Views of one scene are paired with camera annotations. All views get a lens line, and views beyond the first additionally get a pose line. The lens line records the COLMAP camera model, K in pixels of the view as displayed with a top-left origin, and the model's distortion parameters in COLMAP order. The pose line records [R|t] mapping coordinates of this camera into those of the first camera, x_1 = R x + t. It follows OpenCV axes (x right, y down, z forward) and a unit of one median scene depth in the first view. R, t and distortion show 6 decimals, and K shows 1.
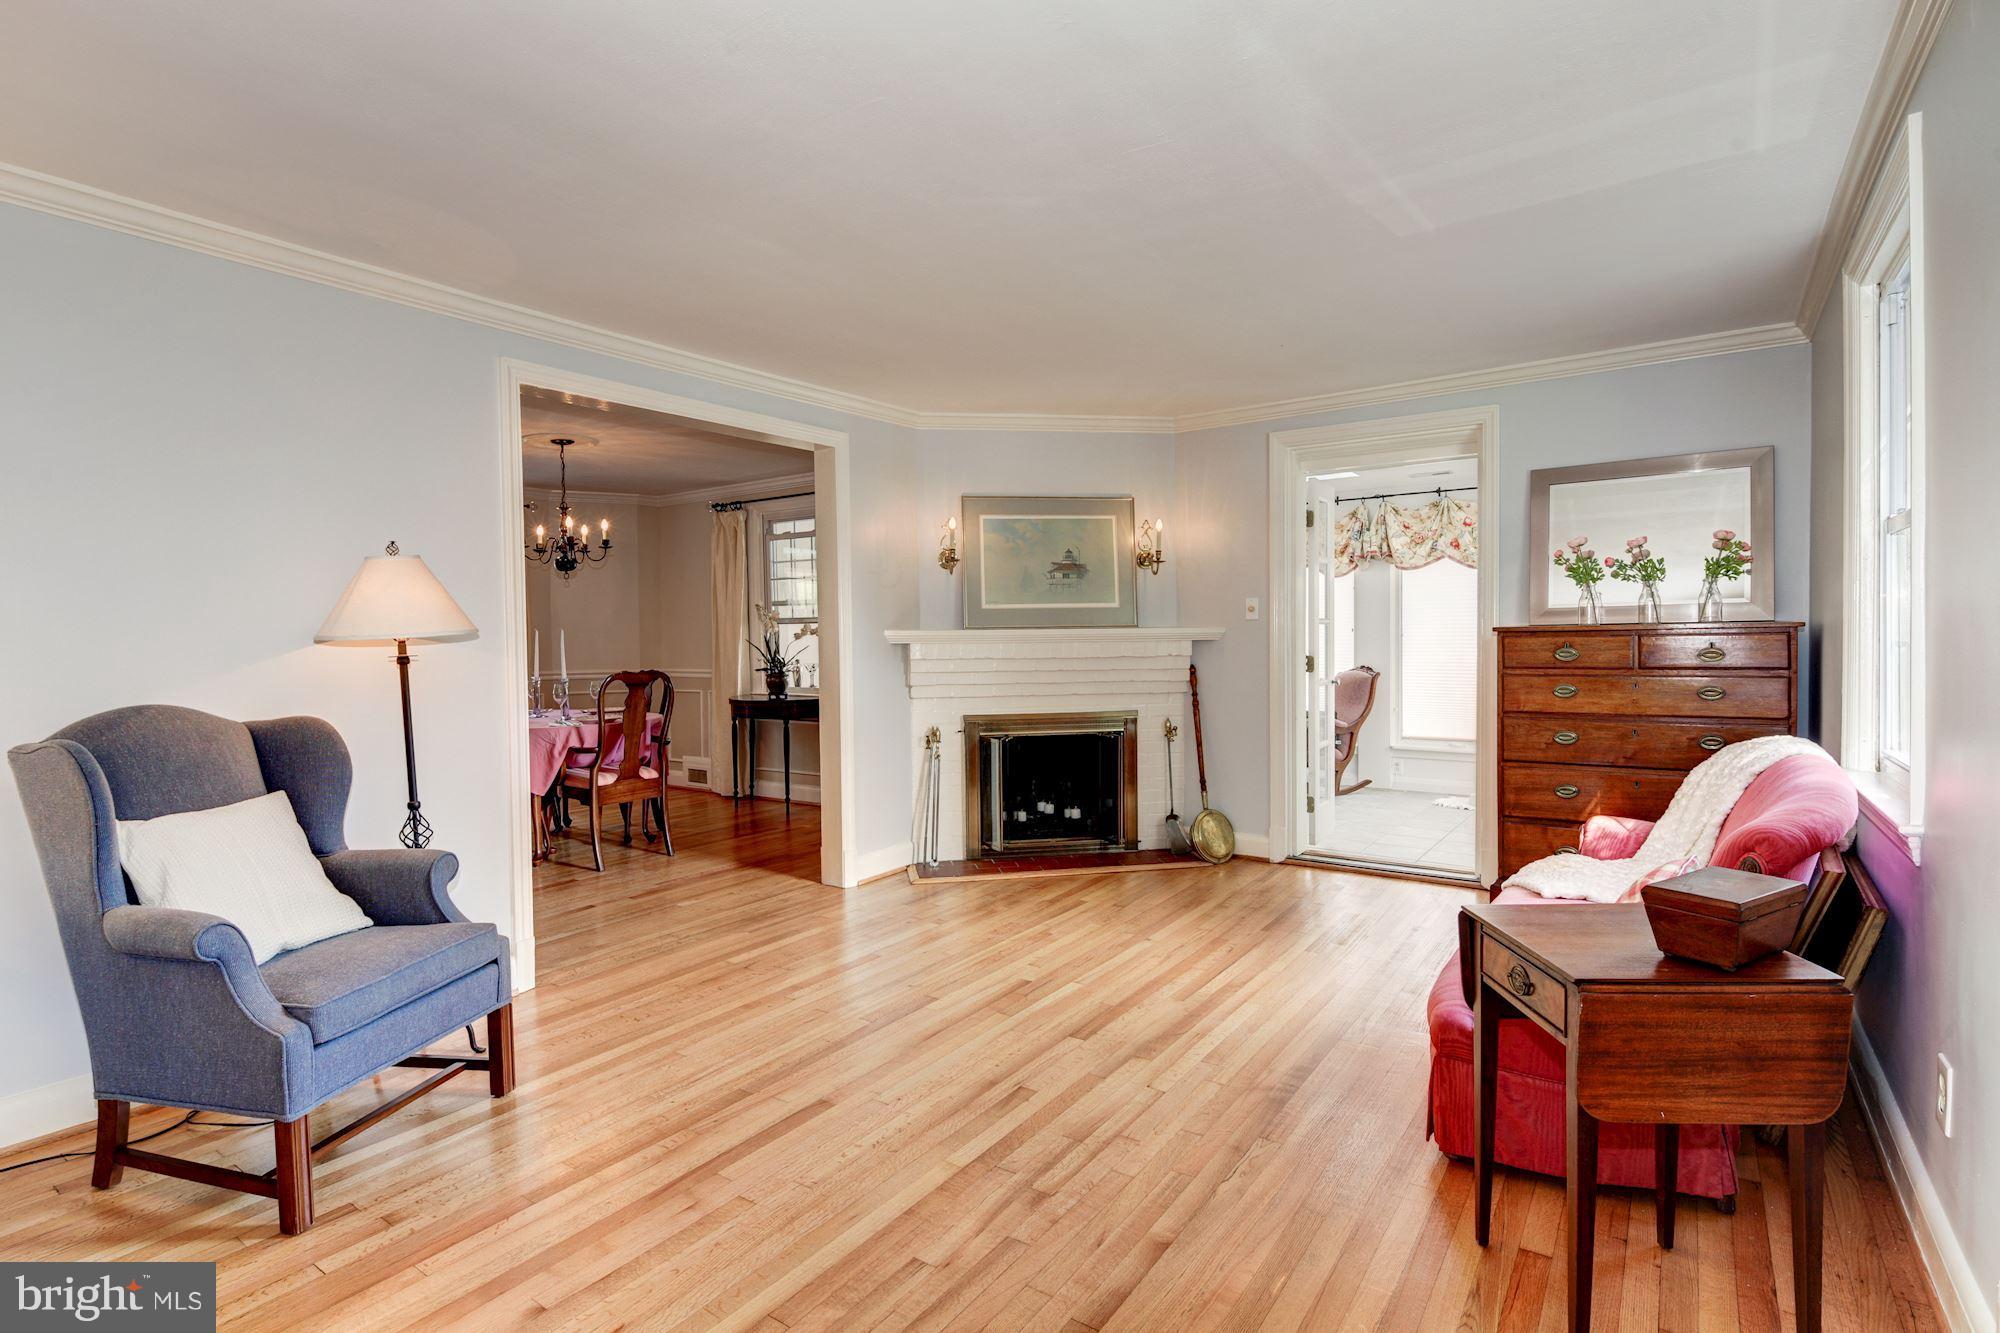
lens RADIAL K [[975.5, 0, 991.9], [0, 975.5, 663.7], [0, 0, 1]] dist [0.008610, -0.004078]
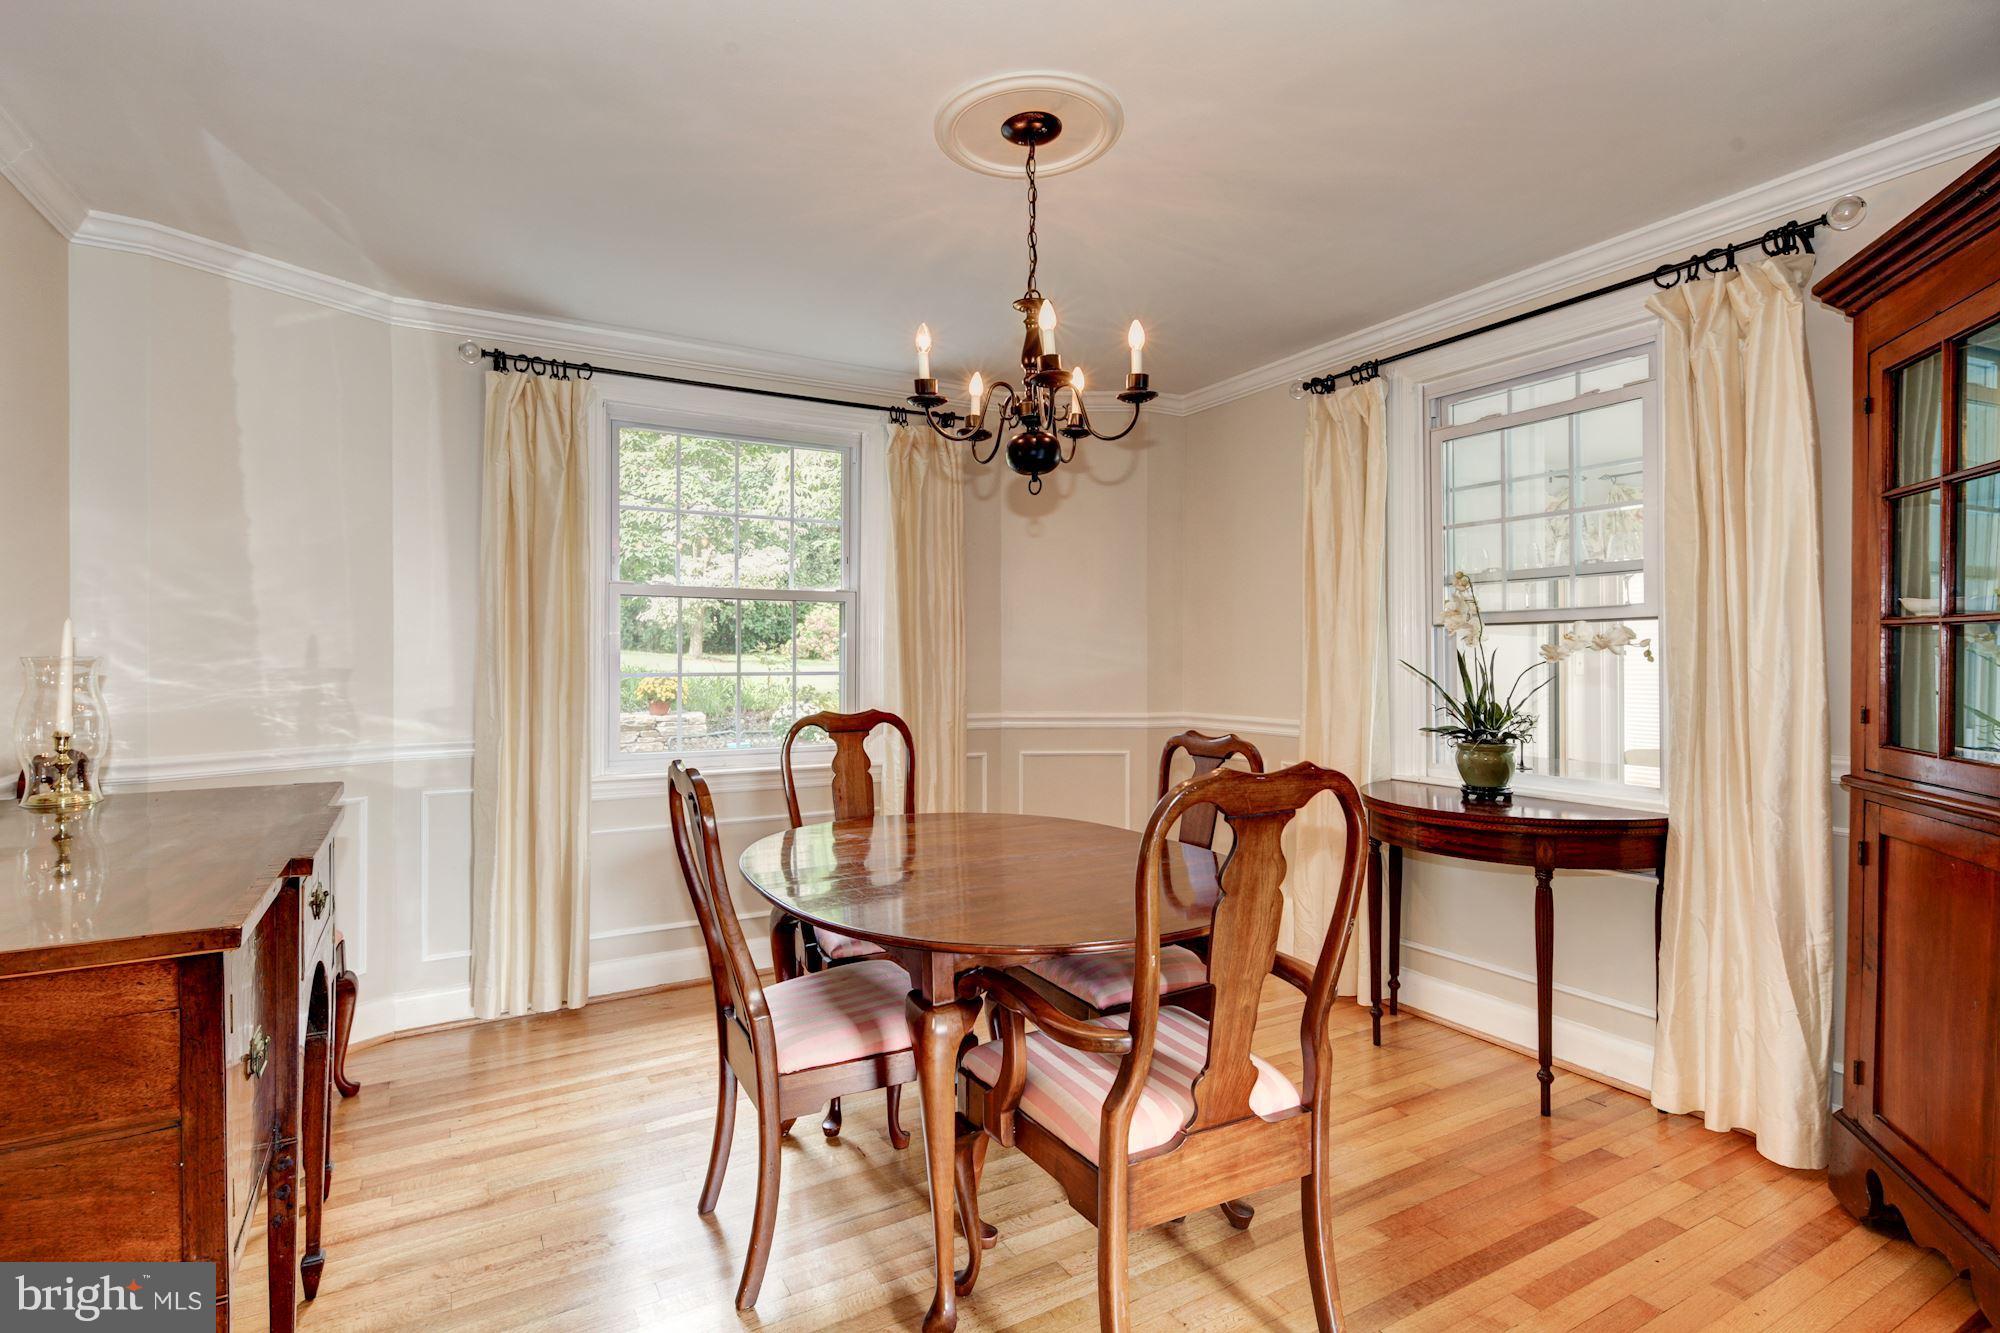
lens RADIAL K [[975.5, 0, 999.5], [0, 975.5, 661.9], [0, 0, 1]] dist [0.008610, -0.004078]
pose [[0.910492, 0.009562, -0.413416, -0.284735], [-0.018474, 0.999675, -0.017566, -0.015665], [0.413113, 0.023631, 0.910373, 0.638180]]
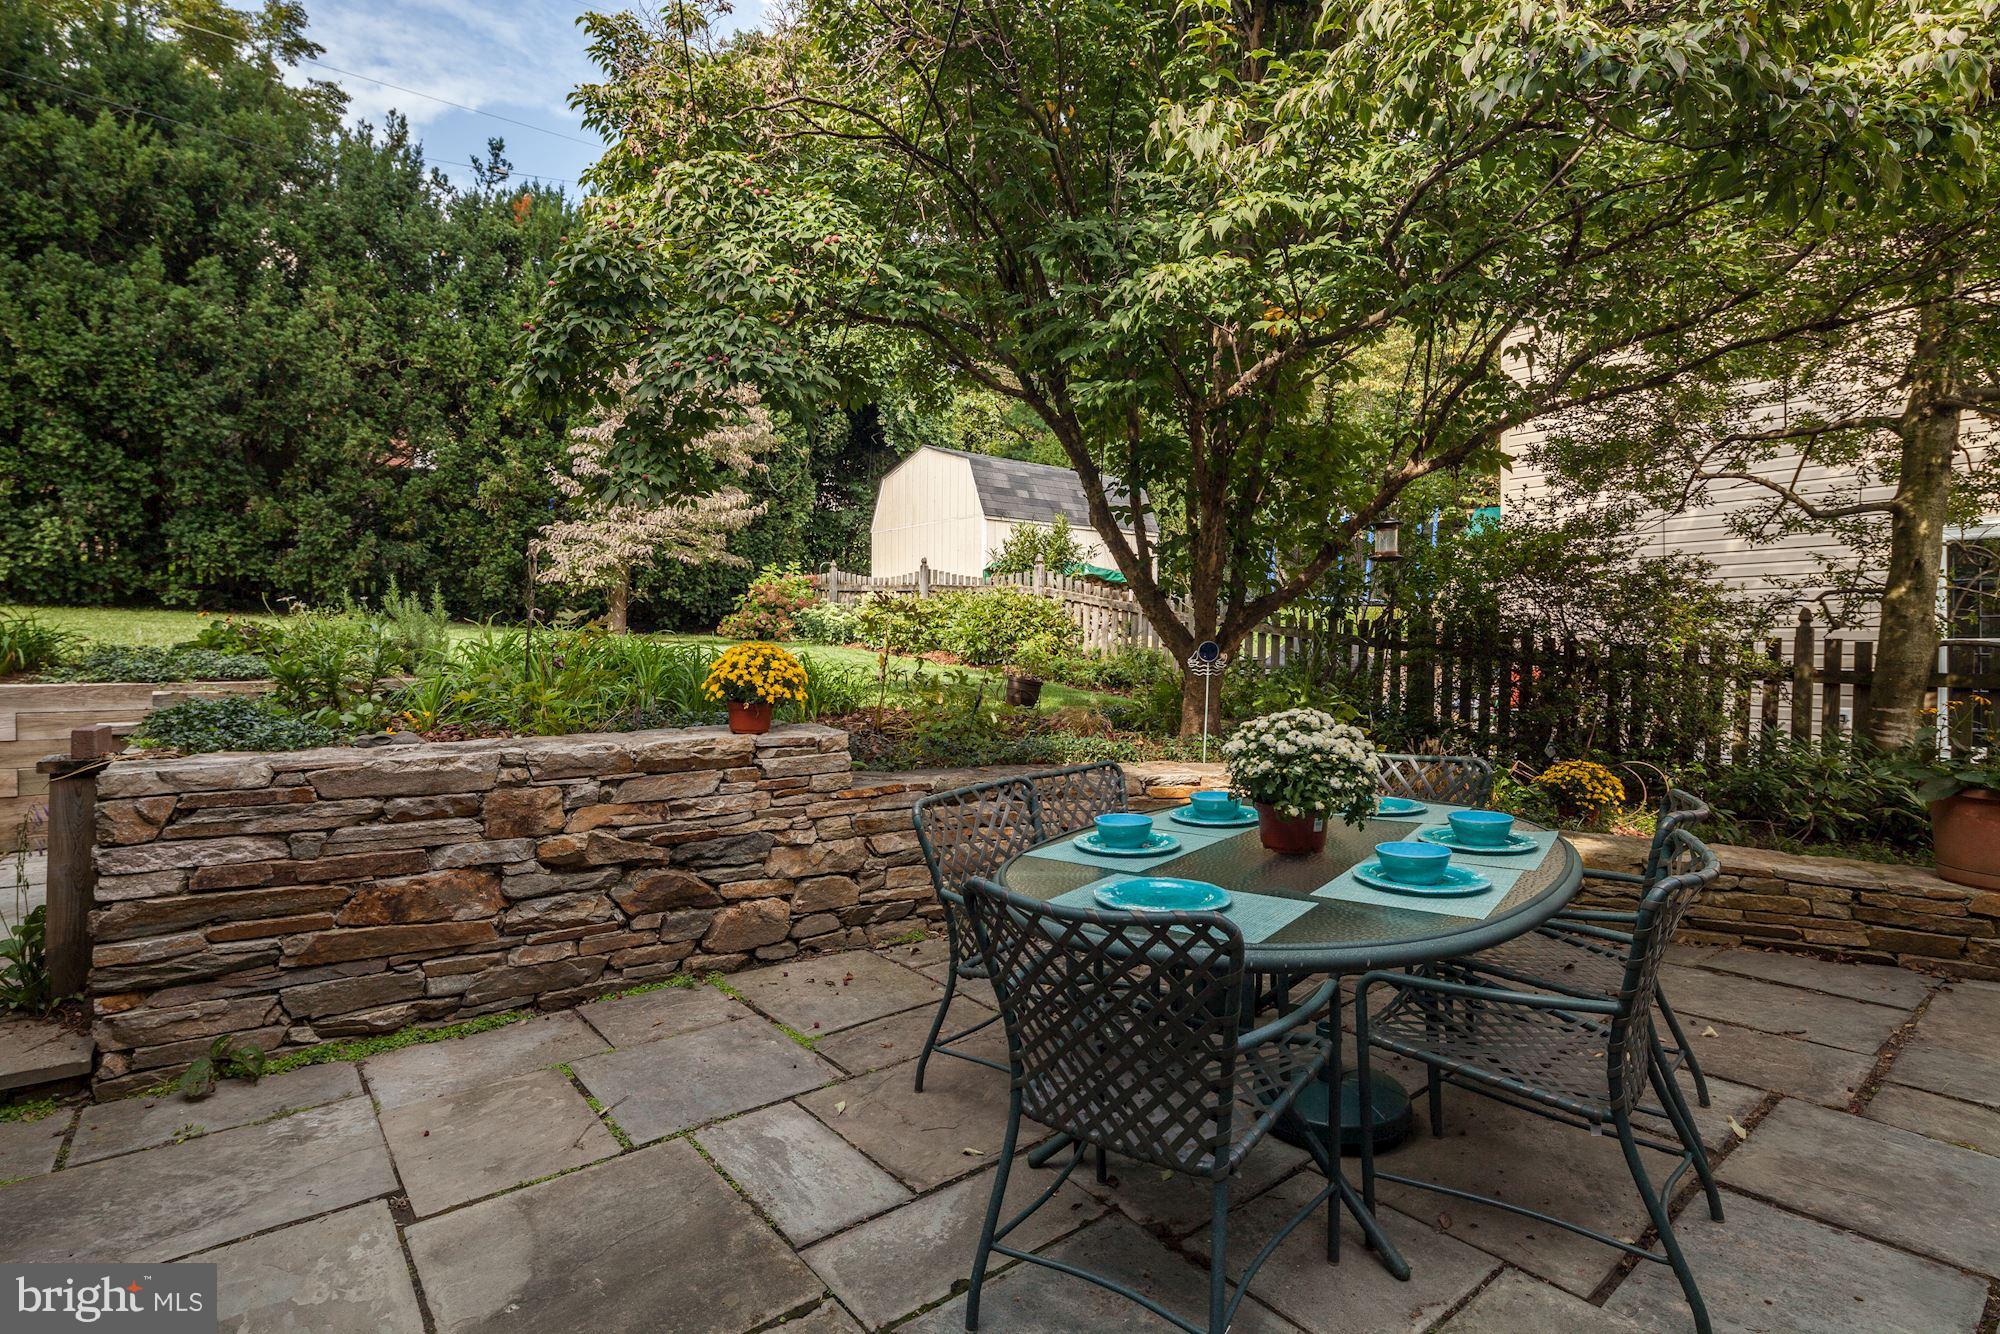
lens RADIAL K [[975.5, 0, 994.2], [0, 975.5, 661.4], [0, 0, 1]] dist [0.008610, -0.004078]
pose [[0.962867, 0.013100, -0.269658, -0.471364], [-0.016761, 0.999796, -0.011278, -0.011315], [0.269455, 0.015379, 0.962890, 0.767428]]
